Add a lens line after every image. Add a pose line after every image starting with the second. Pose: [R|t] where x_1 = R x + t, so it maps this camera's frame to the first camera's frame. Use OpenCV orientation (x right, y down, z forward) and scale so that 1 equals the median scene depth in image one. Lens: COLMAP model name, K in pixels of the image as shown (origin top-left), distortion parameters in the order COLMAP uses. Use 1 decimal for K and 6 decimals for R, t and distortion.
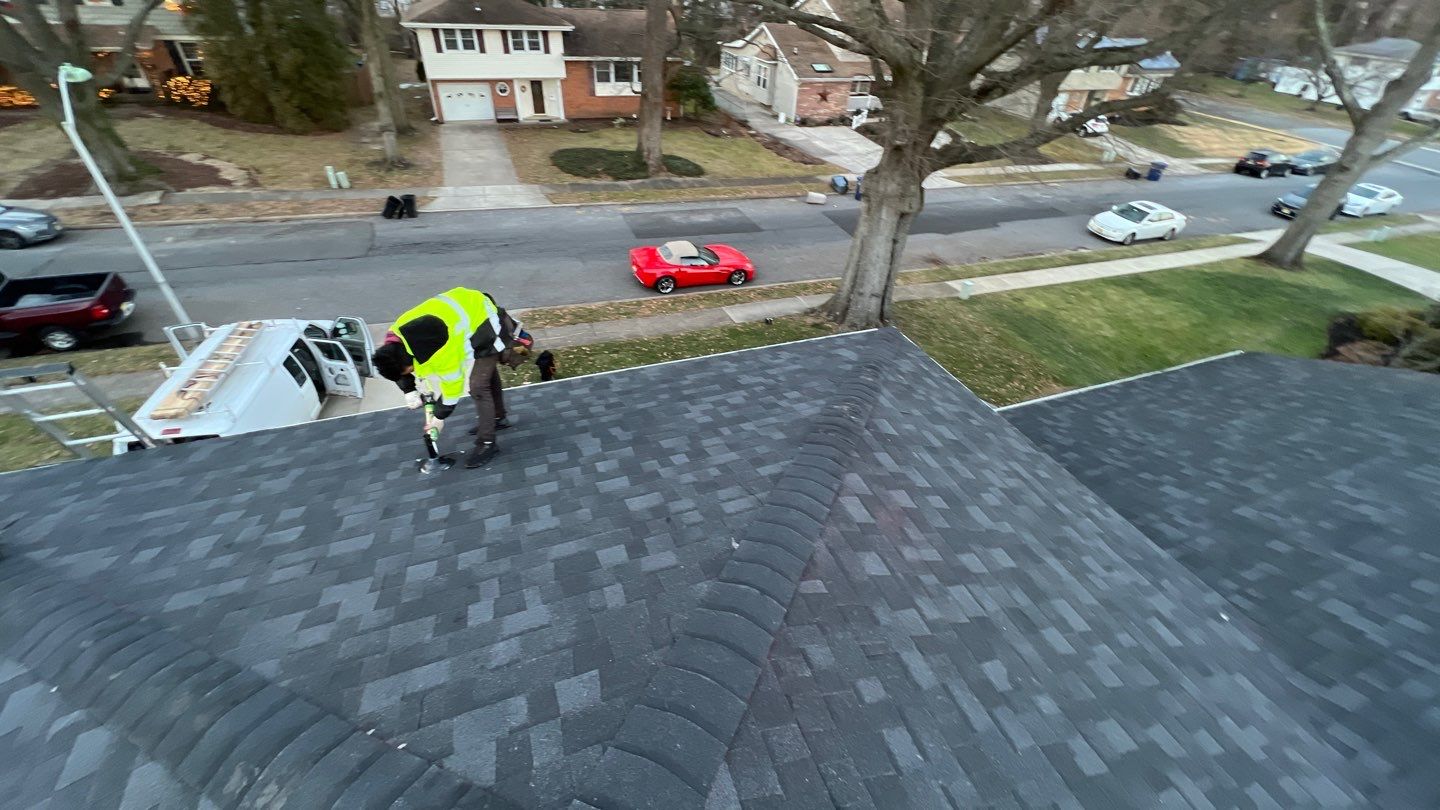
lens RADIAL K [[573.7, 0, 716.6], [0, 573.7, 403.7], [0, 0, 1]] dist [-0.001412, 0.000102]
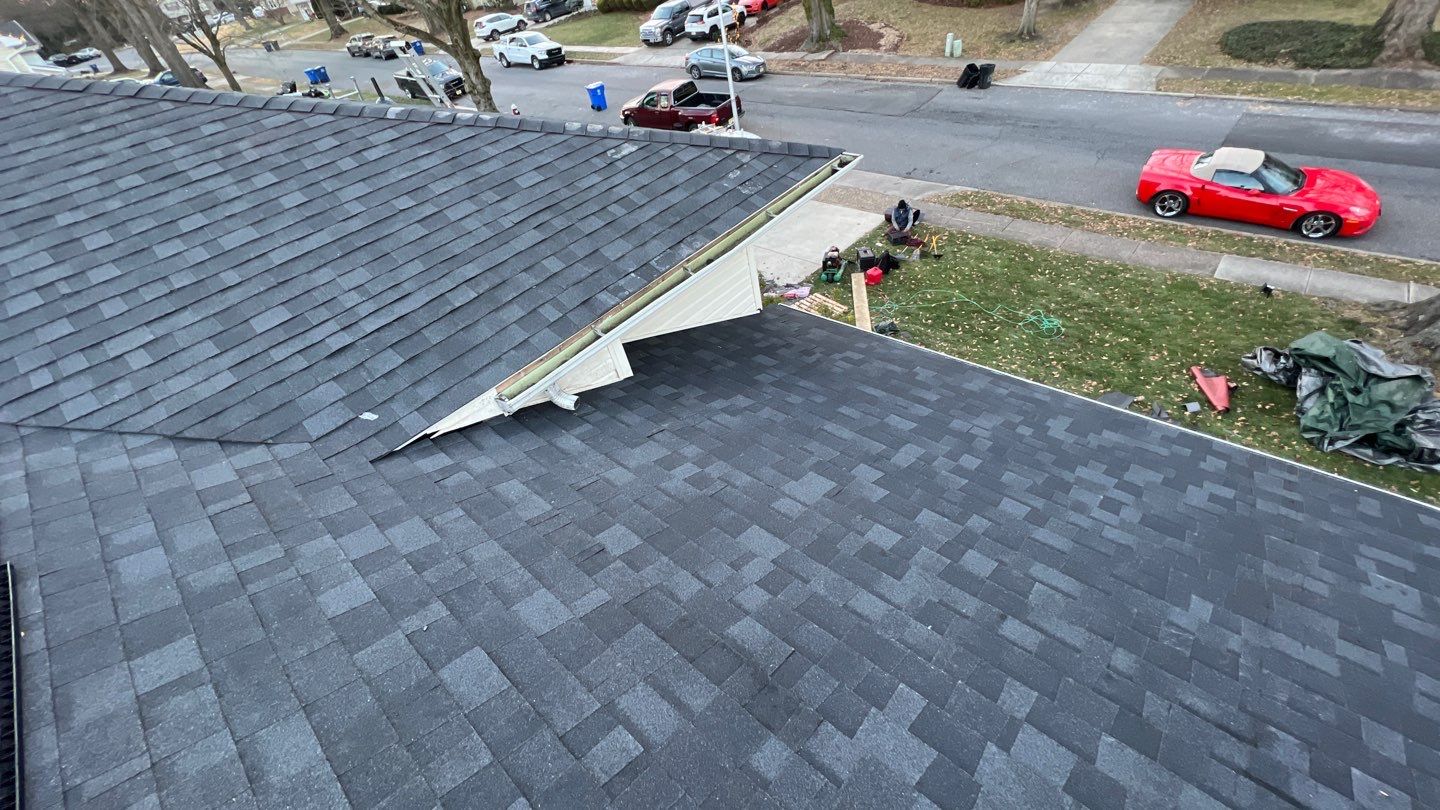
lens RADIAL K [[573.7, 0, 717.6], [0, 573.7, 402.2], [0, 0, 1]] dist [-0.001412, 0.000102]
pose [[0.448617, 0.488596, -0.748343, 0.295938], [-0.387546, 0.860862, 0.329734, -0.013101], [0.805327, 0.142093, 0.575551, 0.167808]]
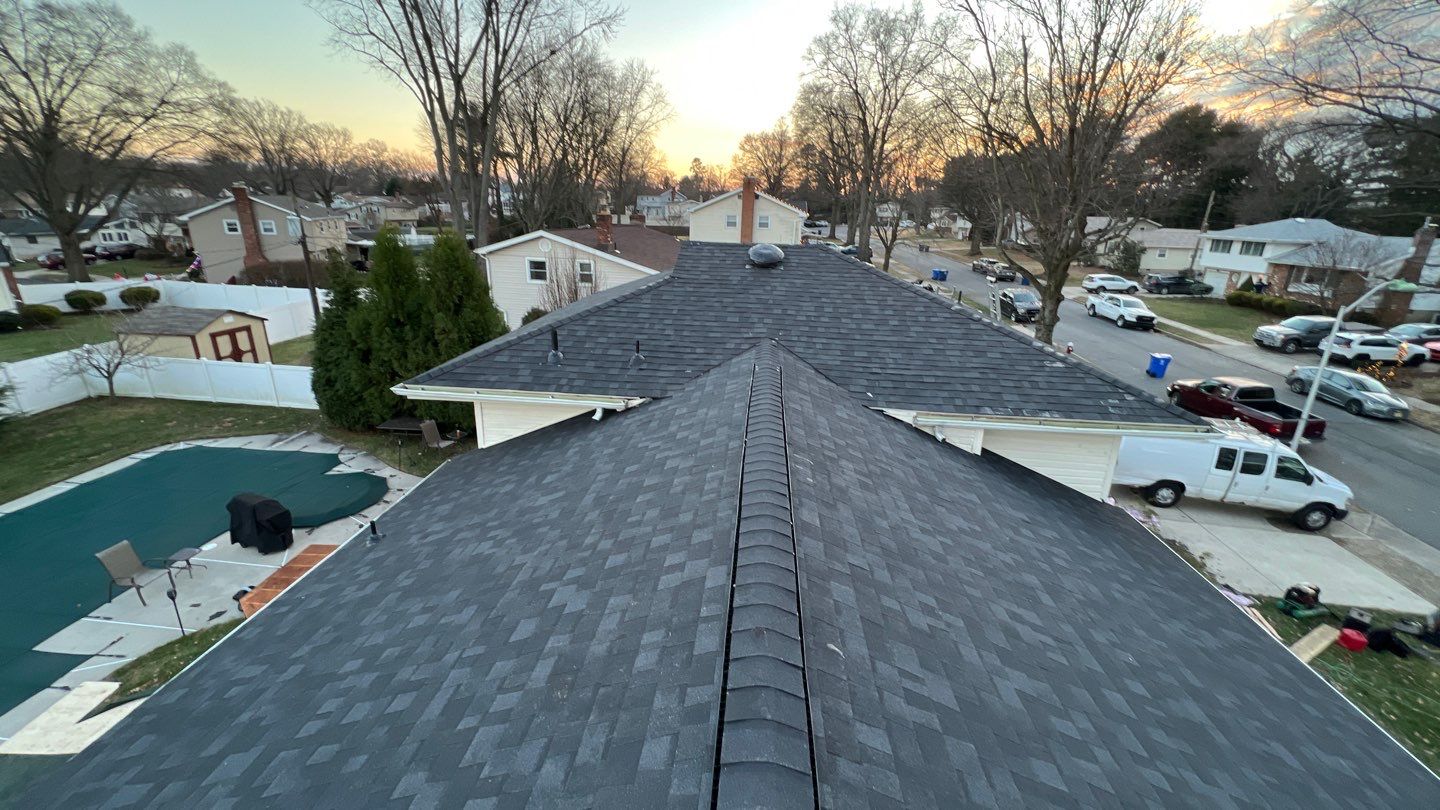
lens RADIAL K [[573.7, 0, 719.6], [0, 573.7, 399.1], [0, 0, 1]] dist [-0.001412, 0.000102]
pose [[-0.436617, 0.218659, -0.872671, 0.487706], [-0.589598, 0.663116, 0.461142, -0.036338], [0.679515, 0.715867, -0.160606, 0.175308]]
